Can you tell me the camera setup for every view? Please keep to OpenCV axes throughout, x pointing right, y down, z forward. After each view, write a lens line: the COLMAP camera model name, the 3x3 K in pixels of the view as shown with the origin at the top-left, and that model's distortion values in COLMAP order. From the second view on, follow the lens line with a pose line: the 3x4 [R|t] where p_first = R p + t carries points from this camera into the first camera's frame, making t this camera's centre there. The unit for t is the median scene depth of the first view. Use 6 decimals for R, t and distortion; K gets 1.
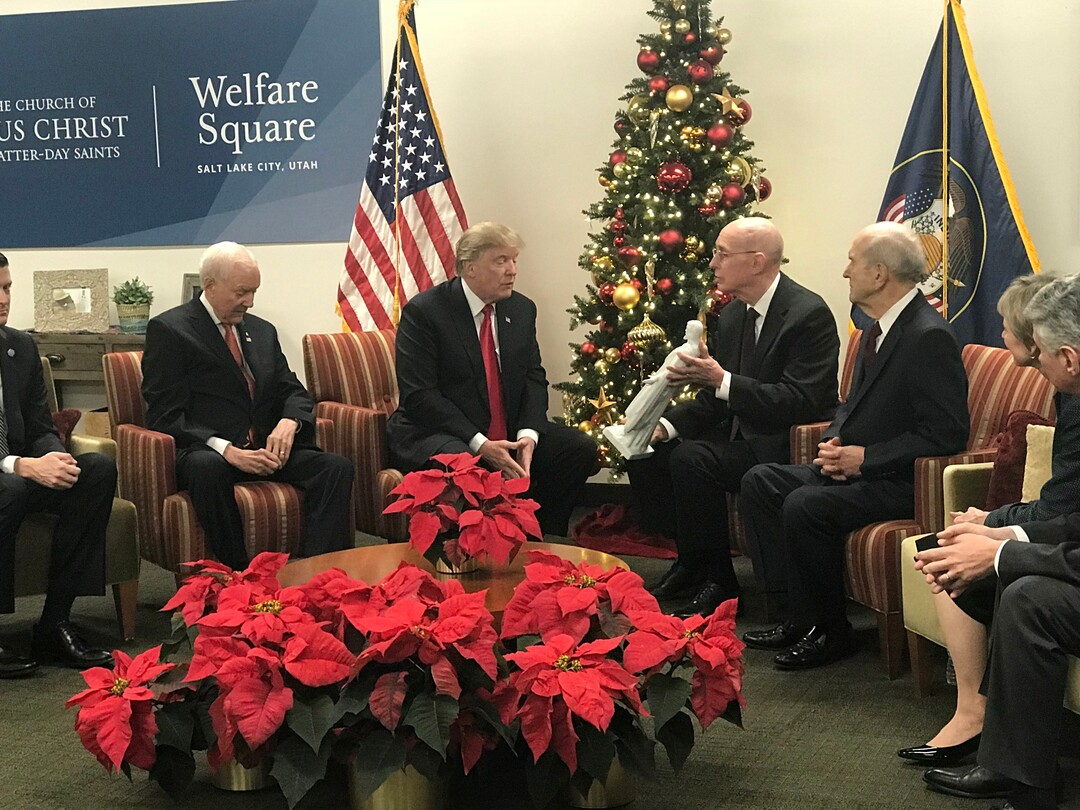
lens RADIAL K [[1935.1, 0, 540.9], [0, 1935.1, 400.5], [0, 0, 1]] dist [0.004482, 0.000000]
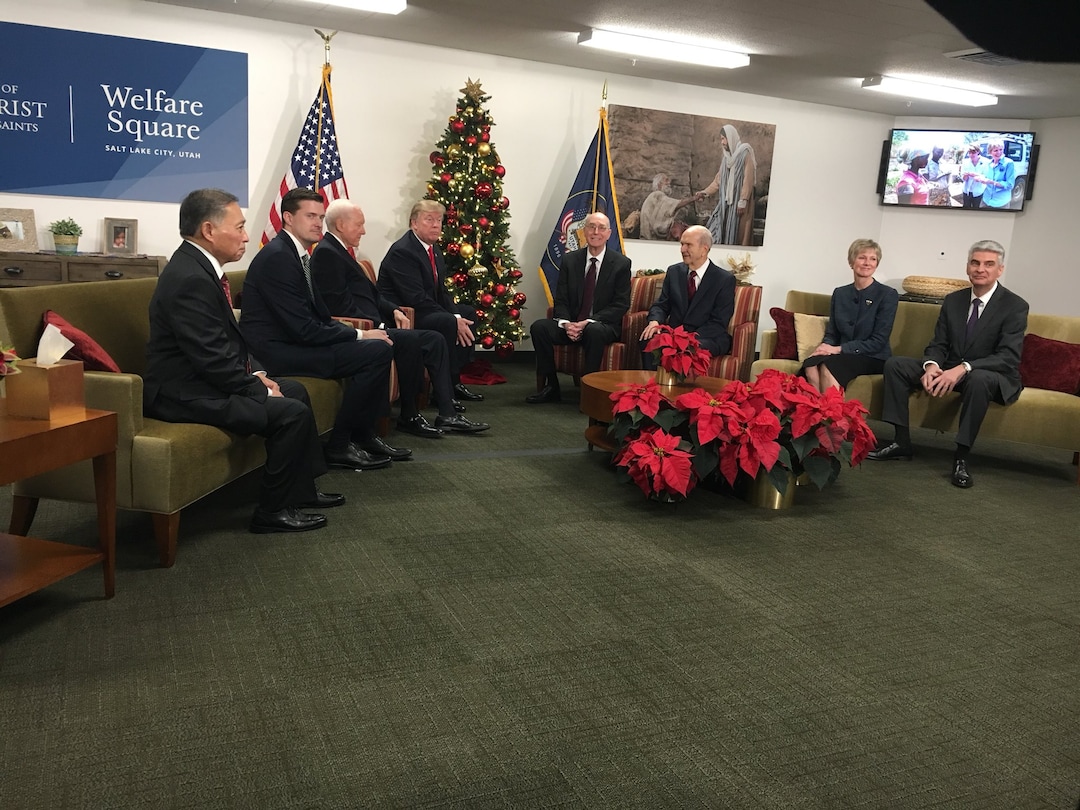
lens RADIAL K [[903.4, 0, 544.0], [0, 903.4, 413.3], [0, 0, 1]] dist [0.037144, -0.068687]
pose [[0.695053, -0.071577, 0.715386, -0.525302], [-0.004381, 0.994592, 0.103770, 0.012991], [-0.718945, -0.075260, 0.690980, 0.284513]]
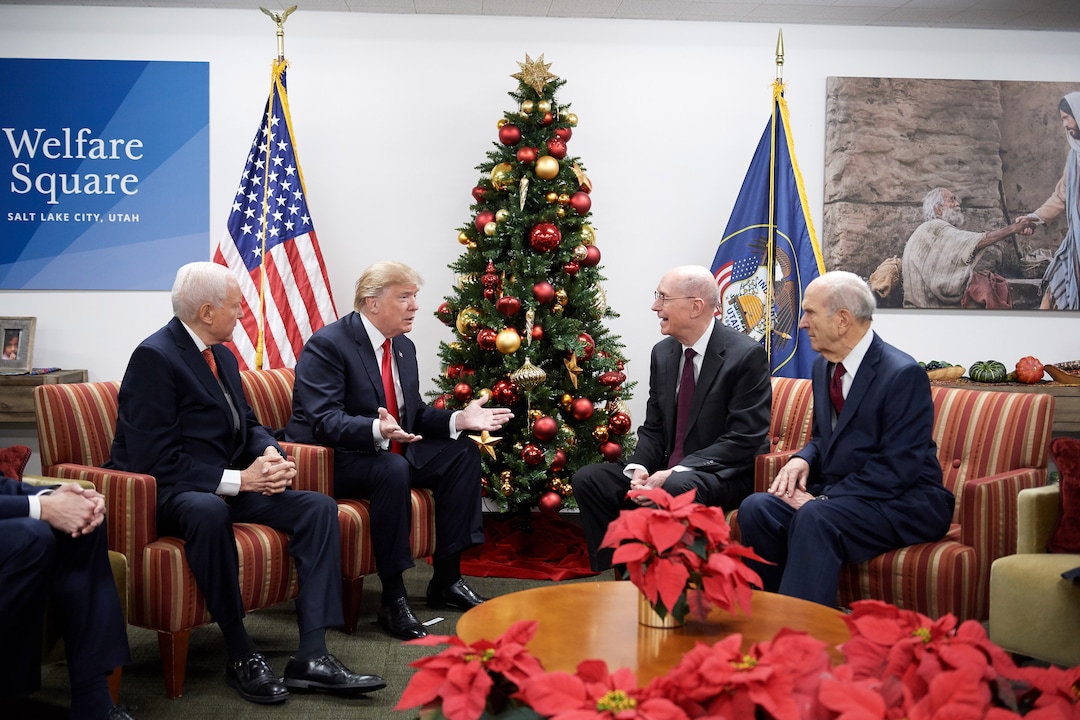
lens RADIAL K [[1246.5, 0, 539.9], [0, 1246.5, 365.6], [0, 0, 1]] dist [-0.021068, 0.000000]
pose [[0.913275, 0.017415, 0.406971, -0.212272], [0.008232, 0.998093, -0.061183, 0.003213], [-0.407260, 0.059227, 0.911390, 0.324240]]
